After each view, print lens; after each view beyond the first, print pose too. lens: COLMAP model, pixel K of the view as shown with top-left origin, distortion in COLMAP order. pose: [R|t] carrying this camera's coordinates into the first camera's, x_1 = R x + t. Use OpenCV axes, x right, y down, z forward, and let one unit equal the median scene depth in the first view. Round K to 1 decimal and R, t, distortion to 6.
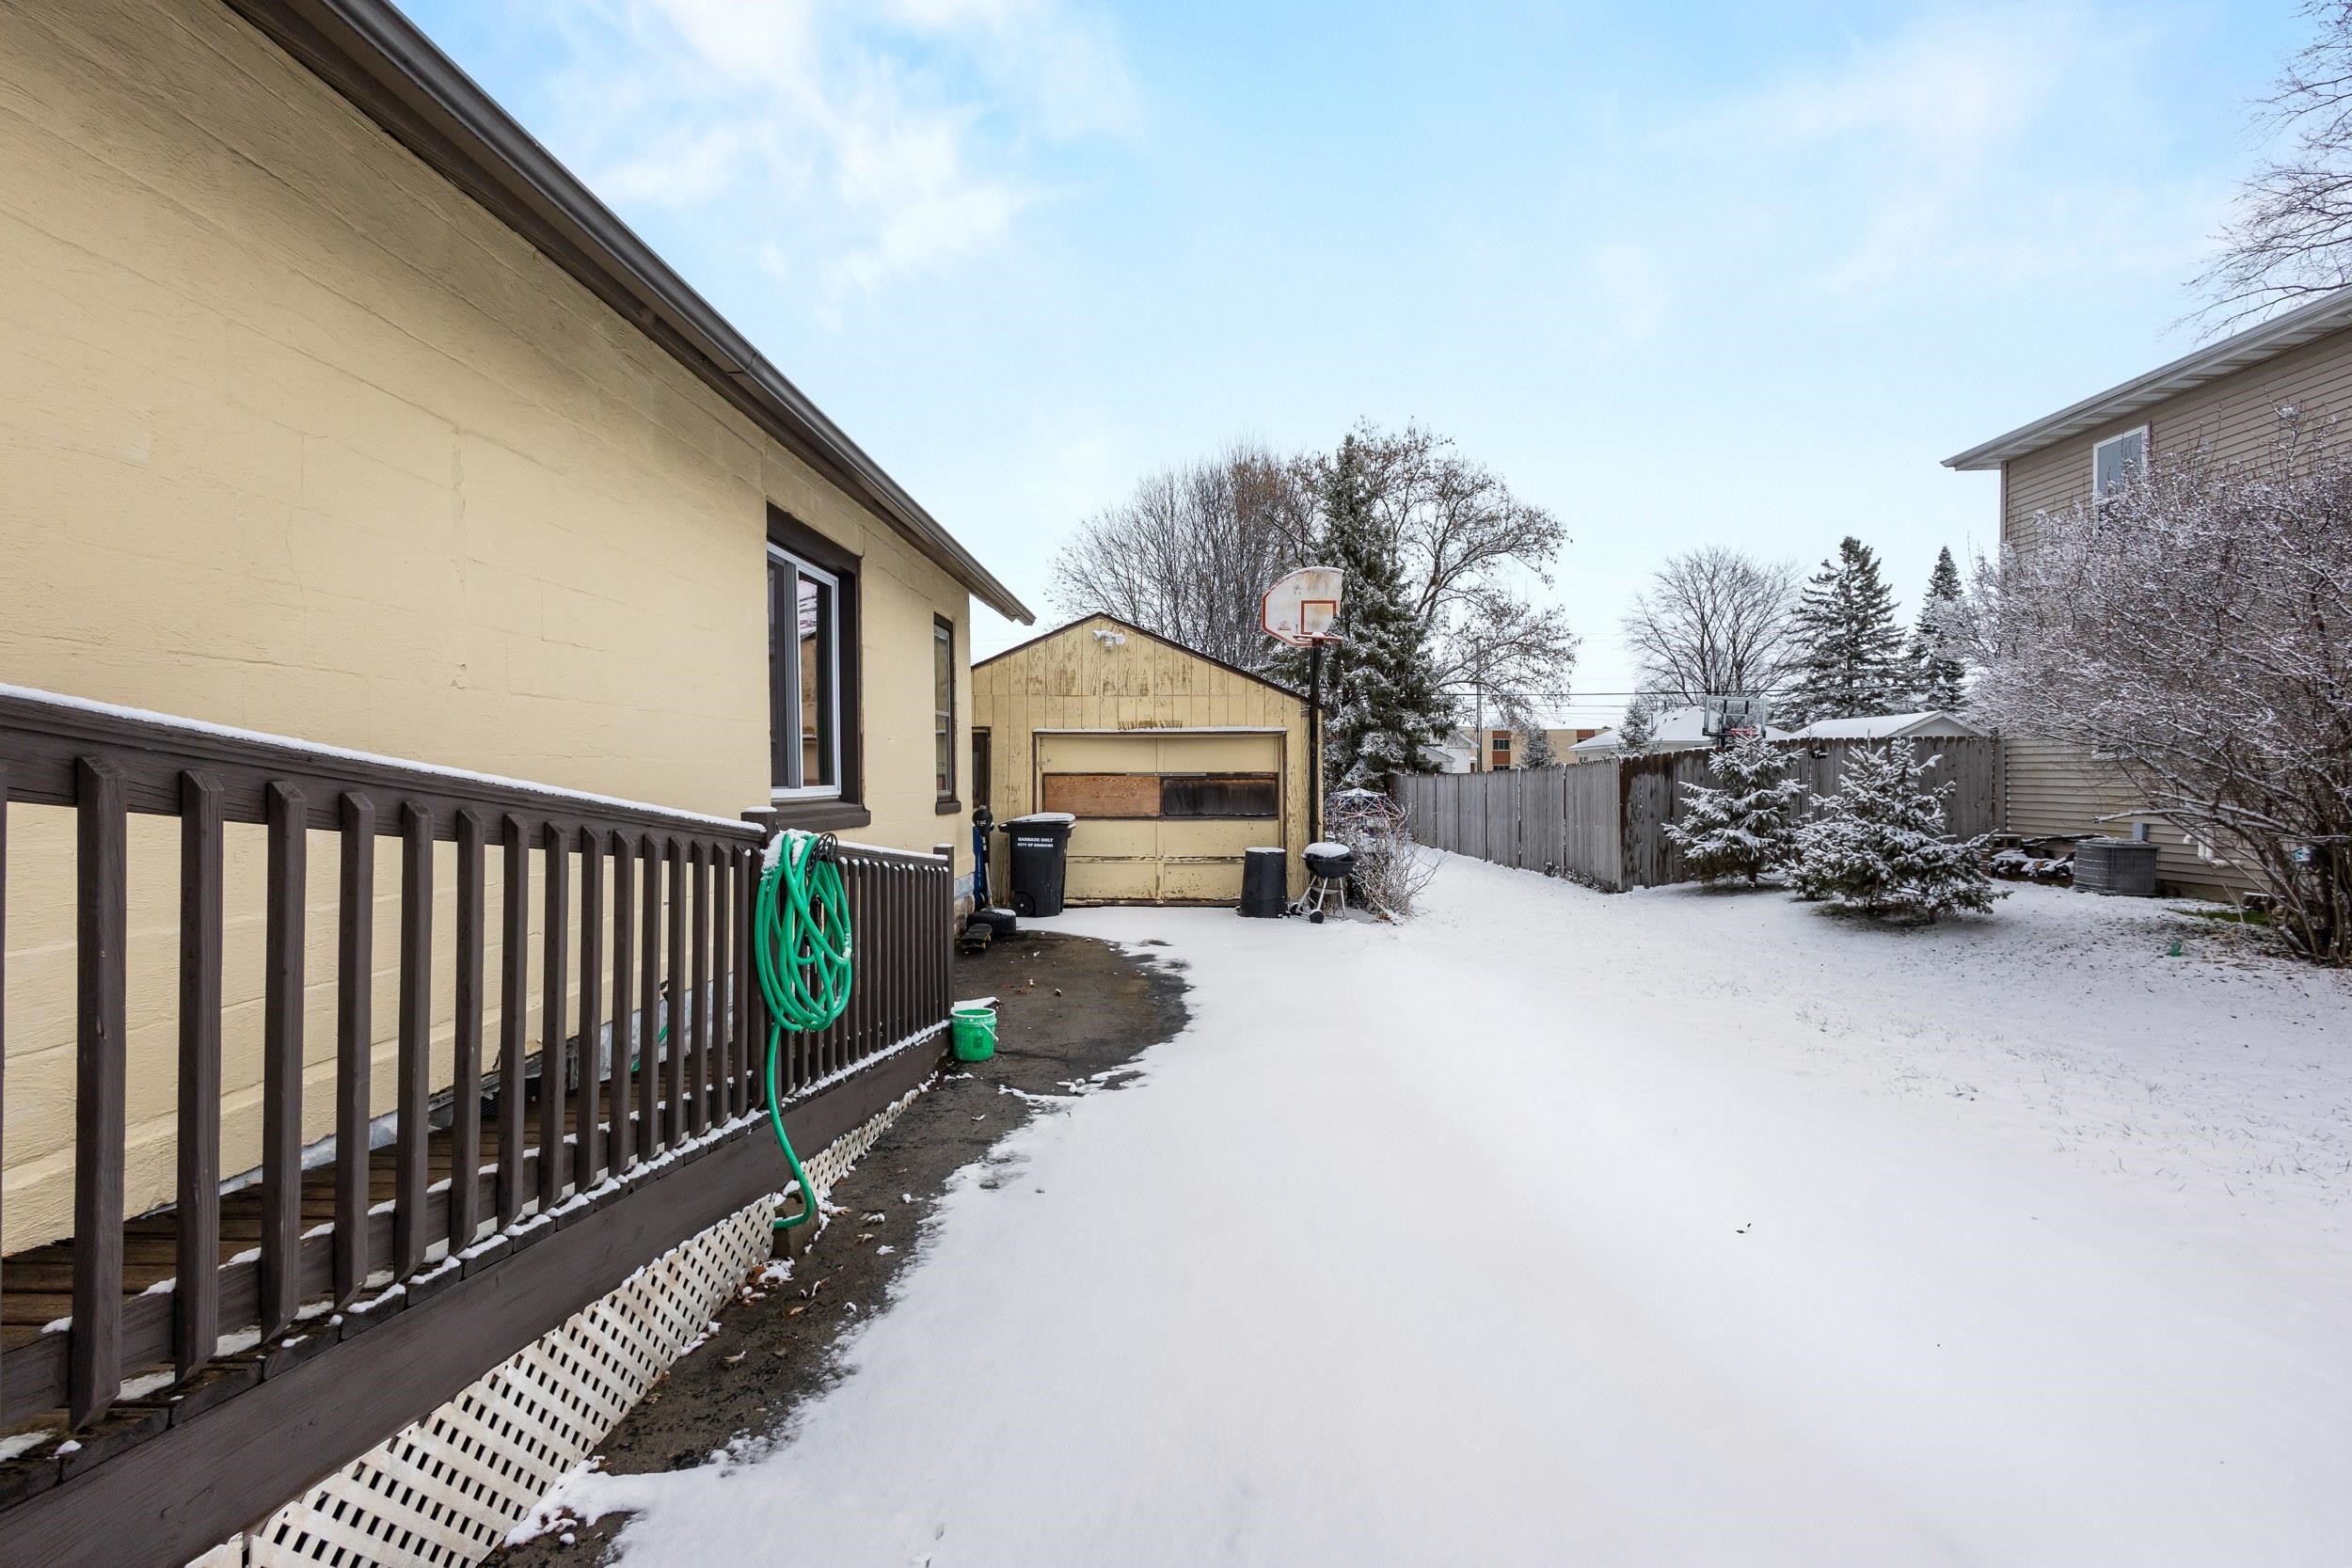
lens RADIAL K [[1059.5, 0, 1235.9], [0, 1059.5, 796.1], [0, 0, 1]] dist [0.004580, -0.000488]
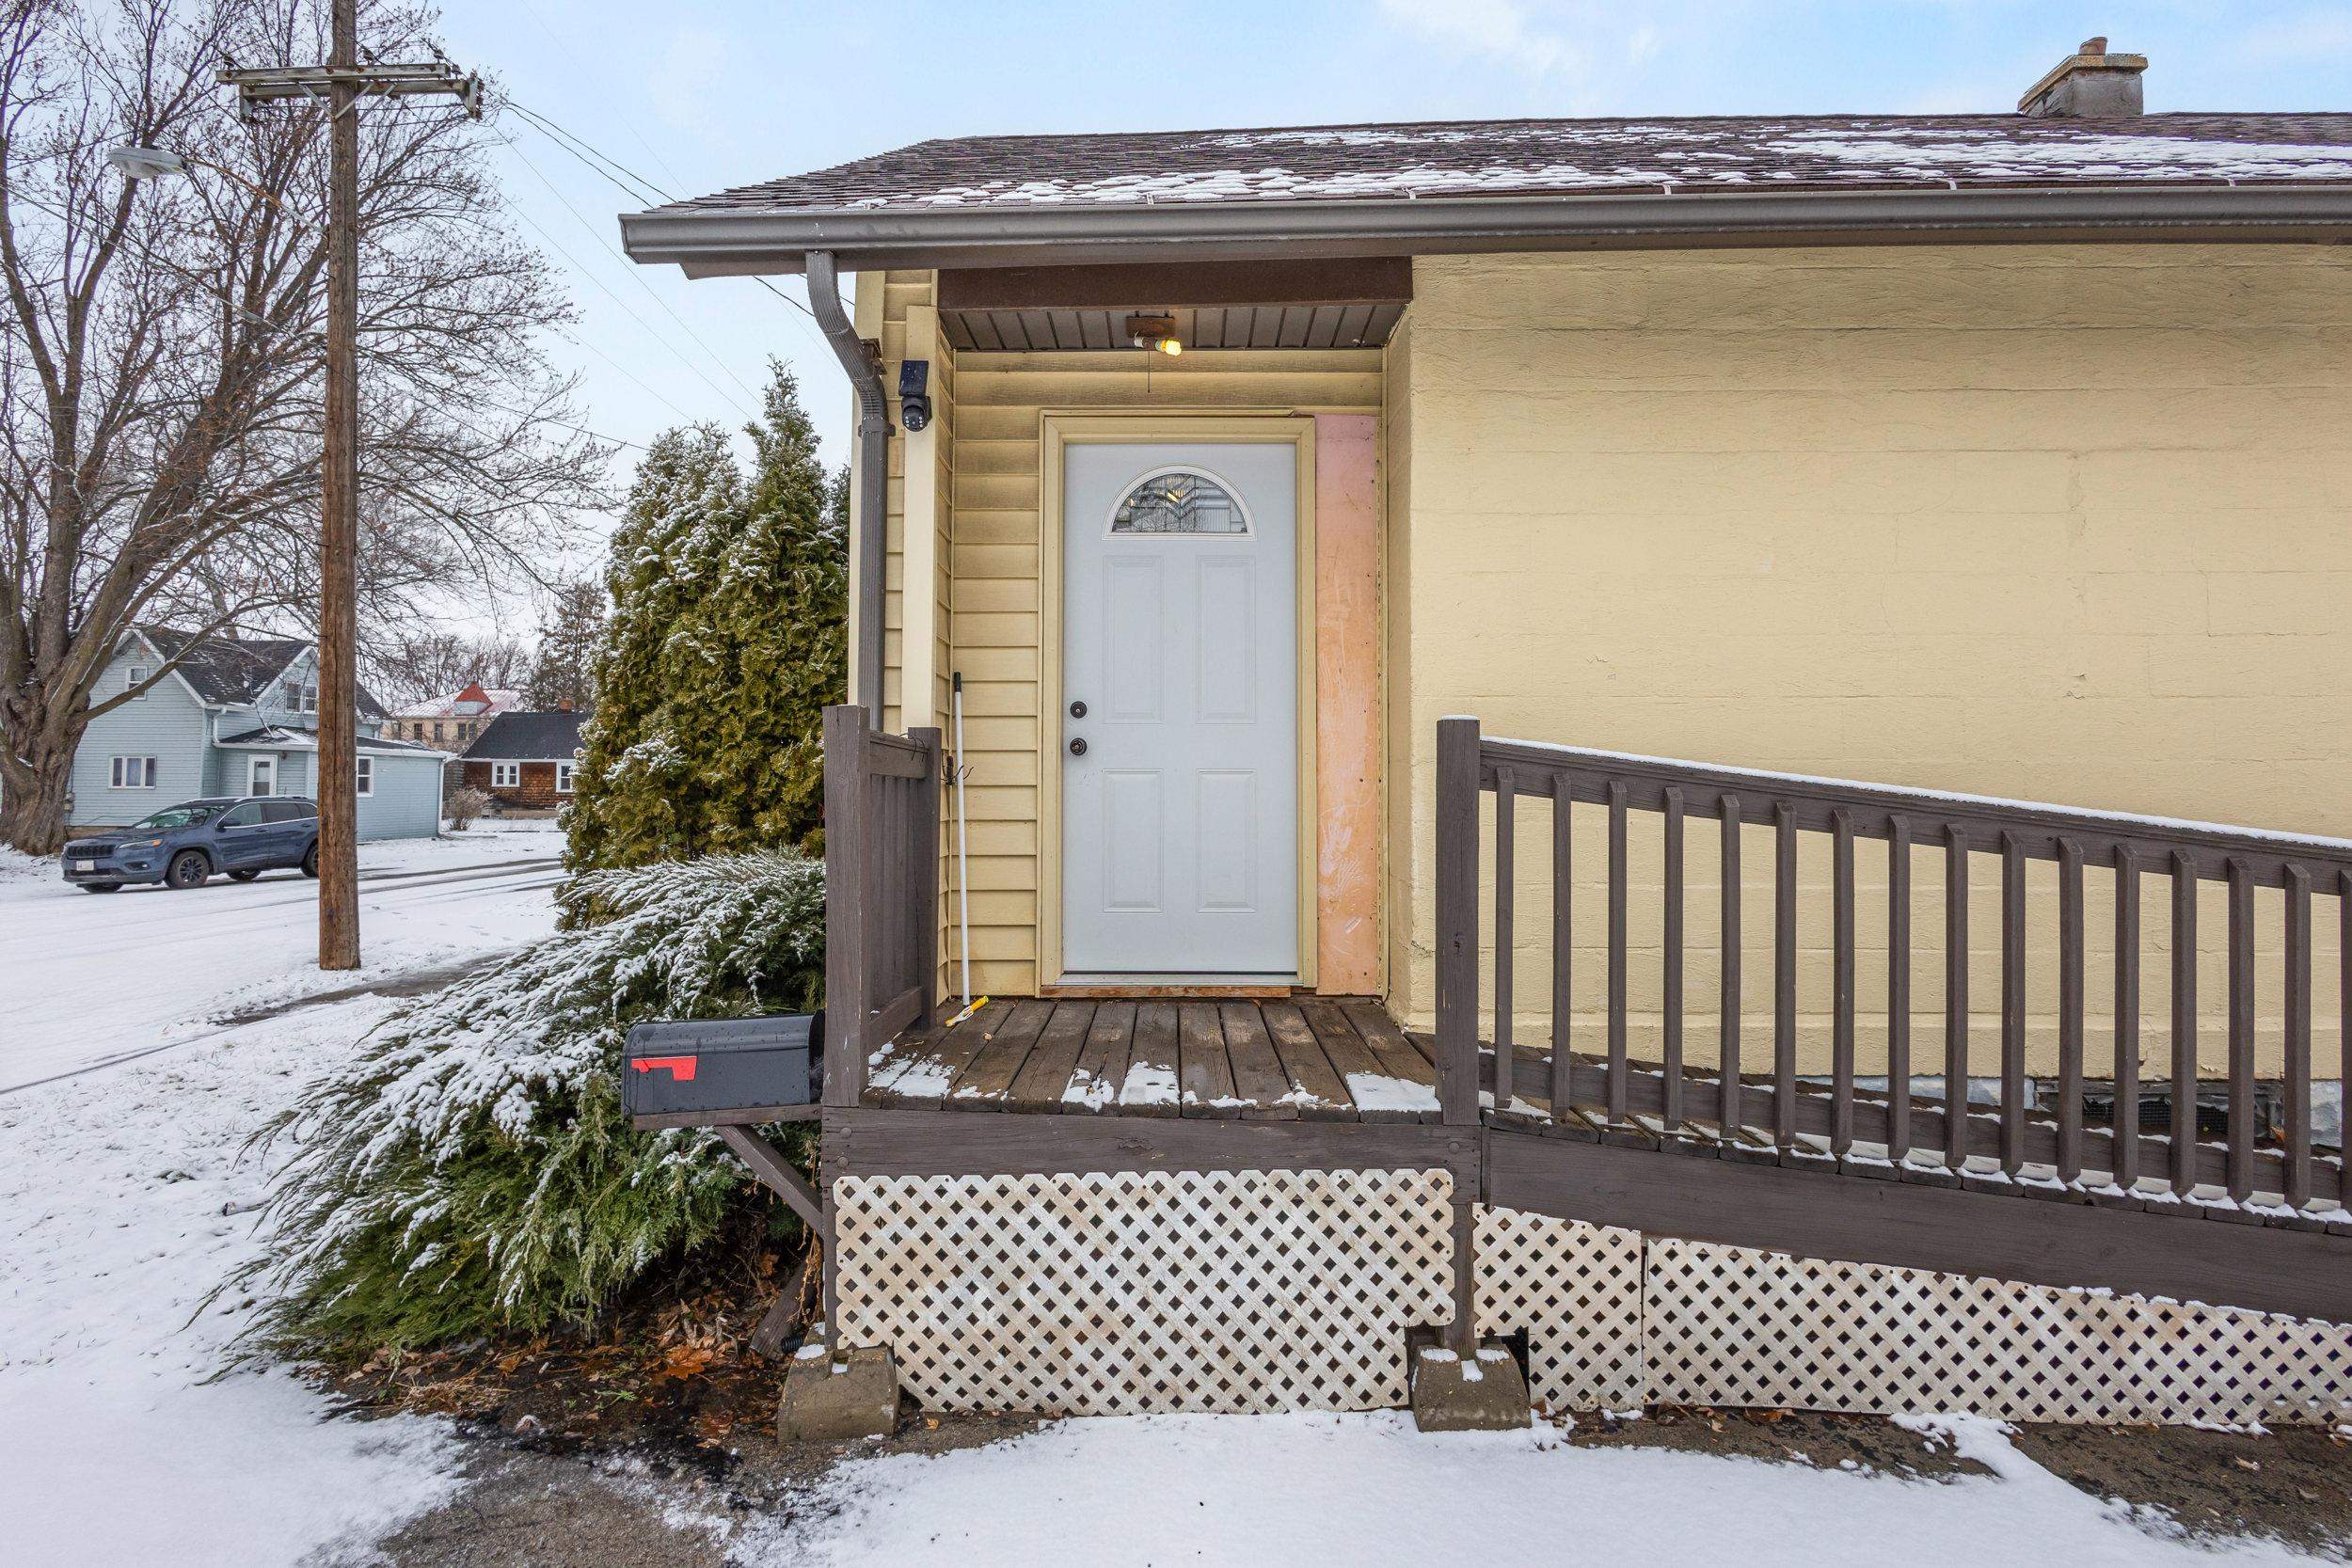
lens RADIAL K [[1059.5, 0, 1175.0], [0, 1059.5, 773.3], [0, 0, 1]] dist [0.004580, -0.000488]
pose [[0.032303, -0.002195, -0.999476, 0.498745], [-0.021205, 0.999771, -0.002881, -0.009961], [0.999253, 0.021287, 0.032249, 0.132472]]
